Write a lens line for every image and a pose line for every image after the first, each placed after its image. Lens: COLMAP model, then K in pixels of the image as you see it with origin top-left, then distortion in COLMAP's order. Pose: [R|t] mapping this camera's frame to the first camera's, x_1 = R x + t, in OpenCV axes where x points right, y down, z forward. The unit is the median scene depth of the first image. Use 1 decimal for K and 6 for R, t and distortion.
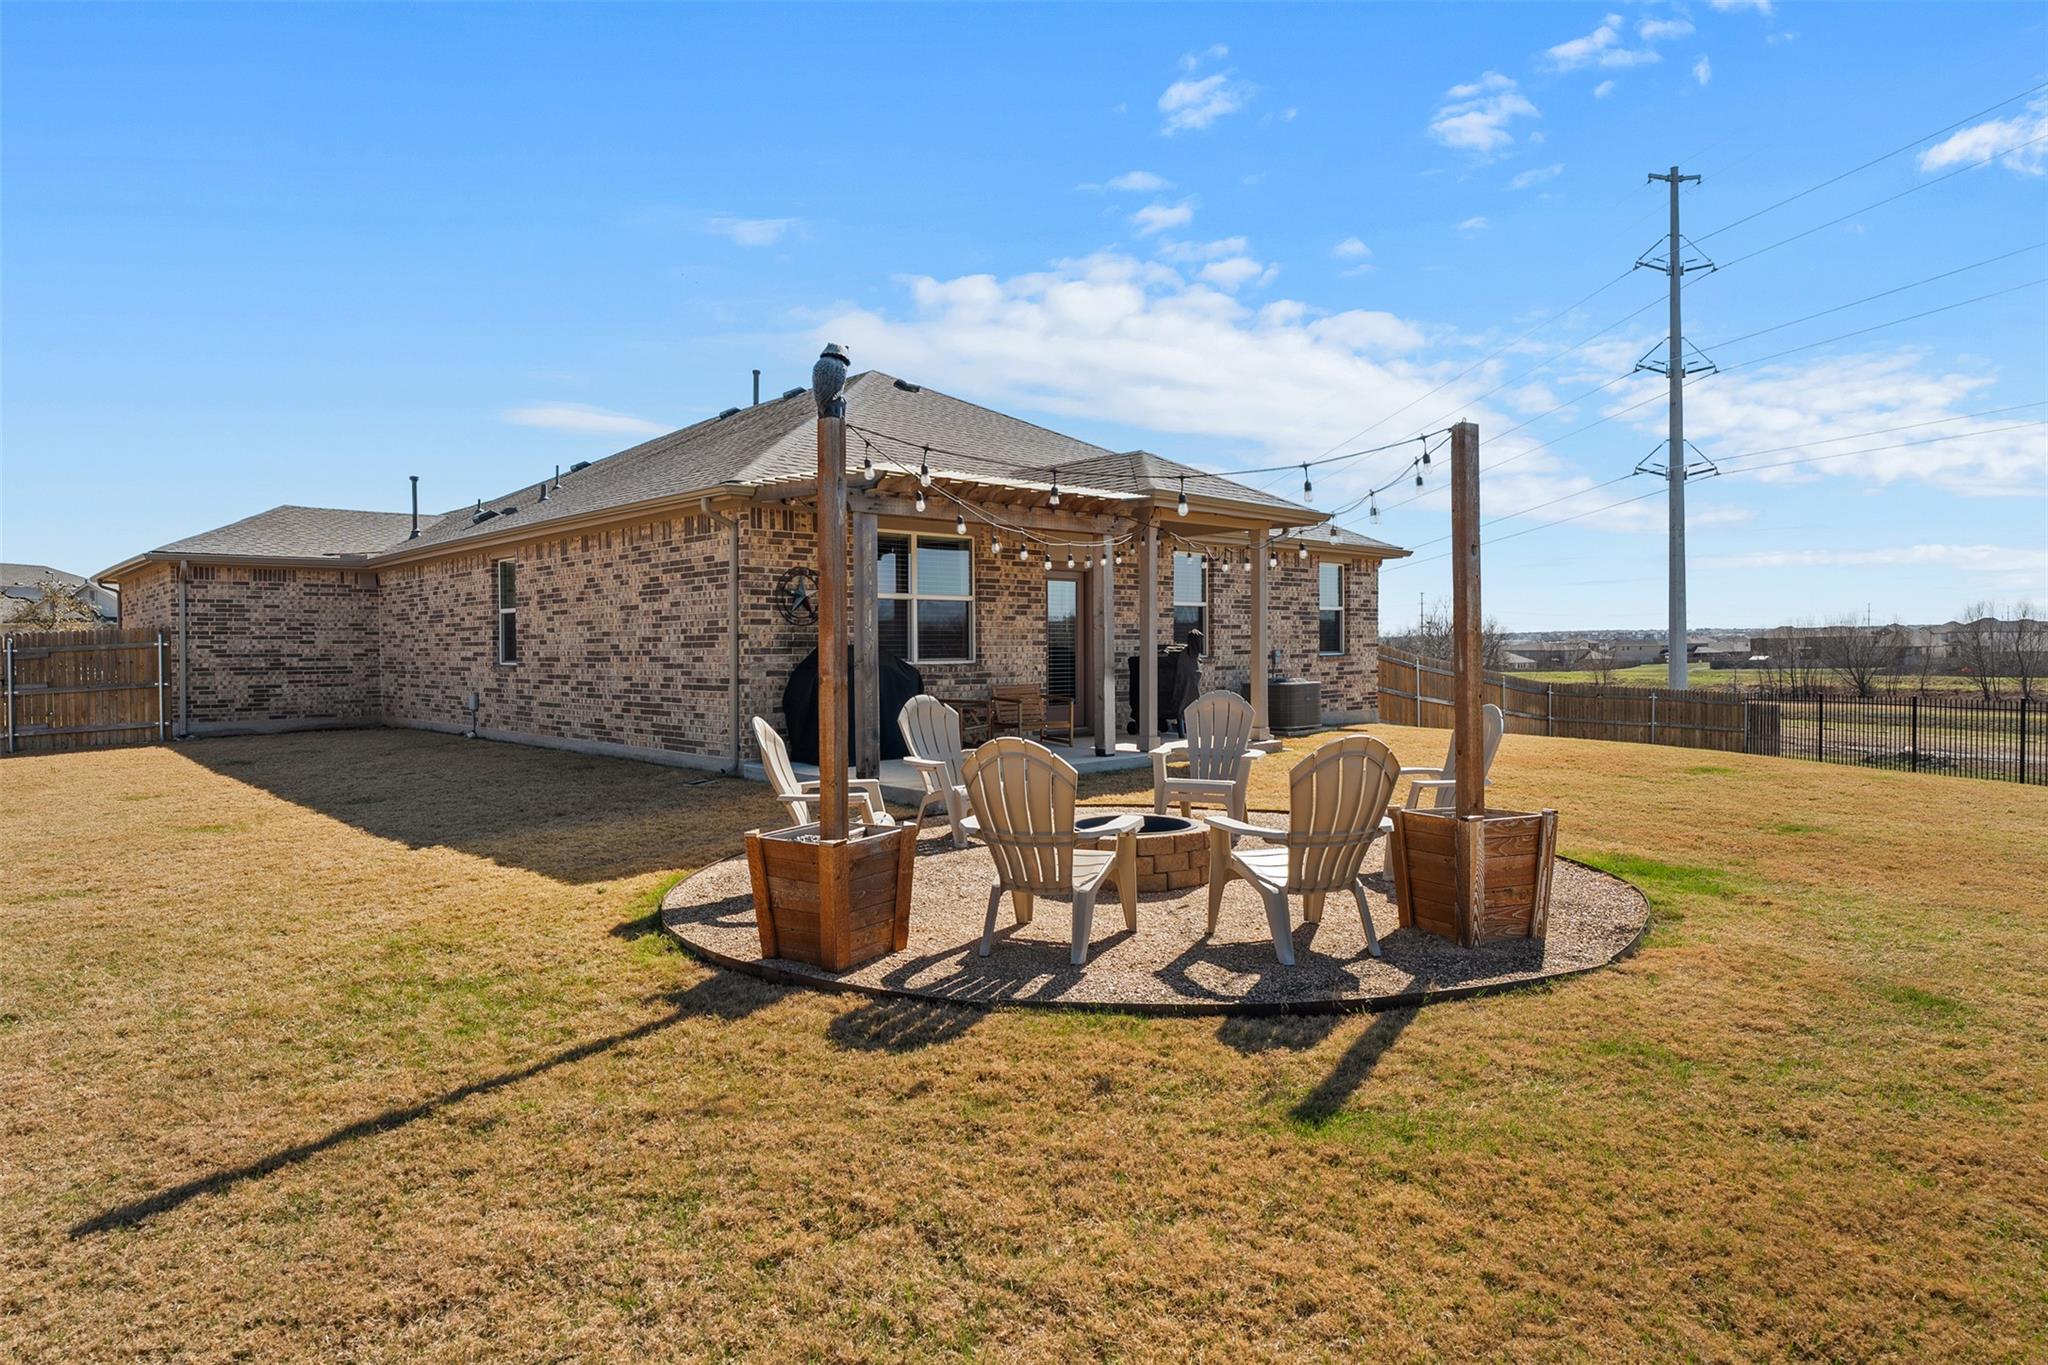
lens RADIAL K [[1184.1, 0, 1024.0], [0, 1184.1, 682.5], [0, 0, 1]] dist [-0.002329, -0.000699]
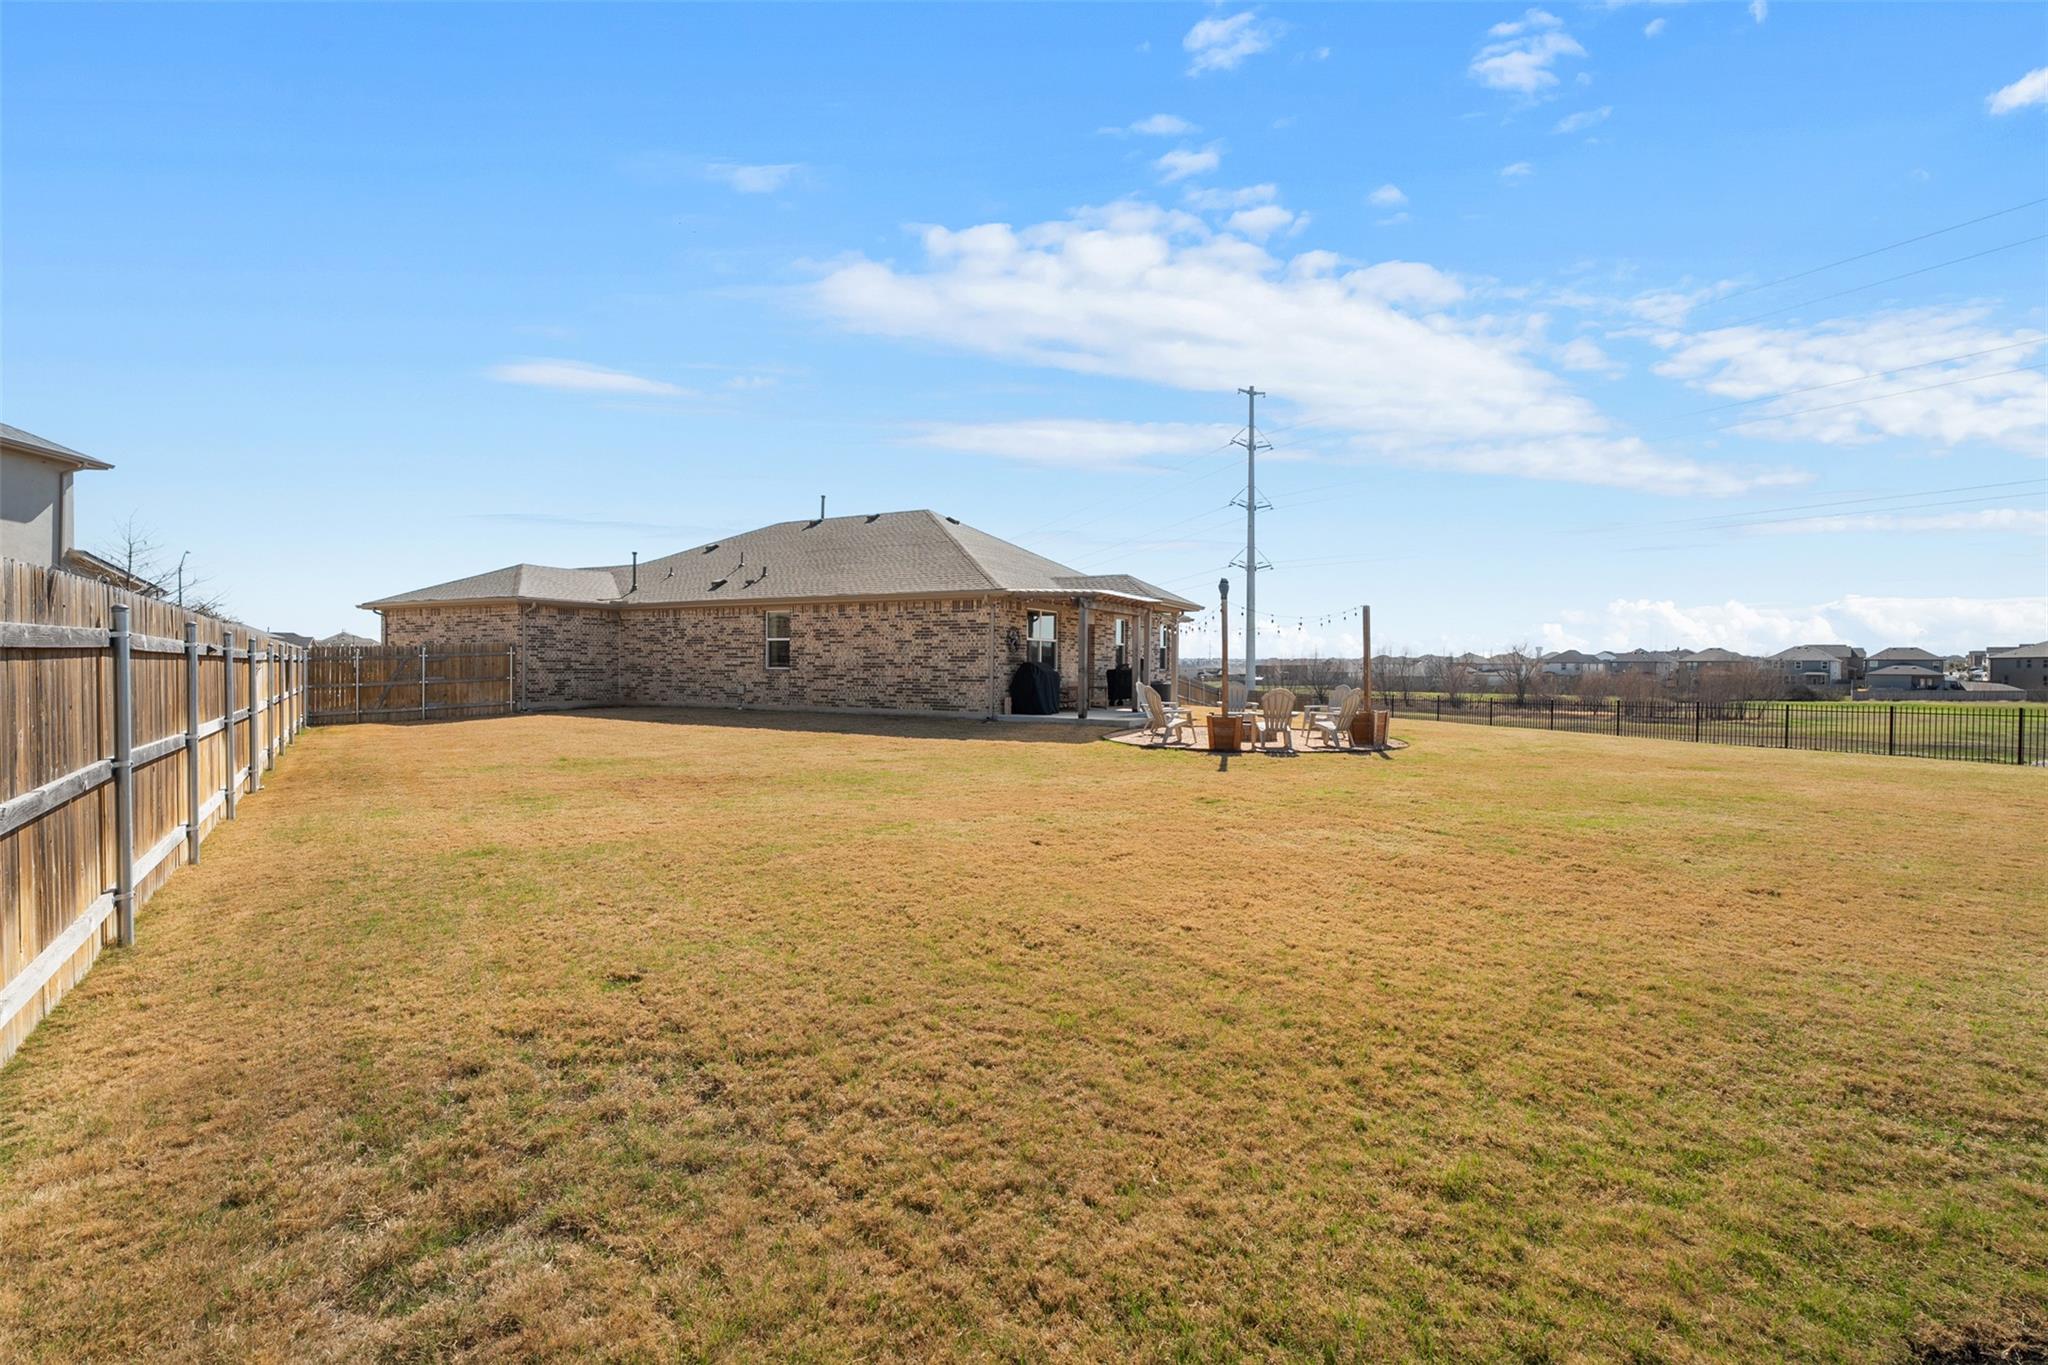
lens RADIAL K [[916.5, 0, 1024.7], [0, 916.5, 672.0], [0, 0, 1]] dist [-0.004873, -0.000374]
pose [[0.951286, 0.012248, 0.308067, -0.447613], [-0.005868, 0.999749, -0.021627, 0.015966], [-0.308254, 0.018765, 0.951119, -0.403620]]
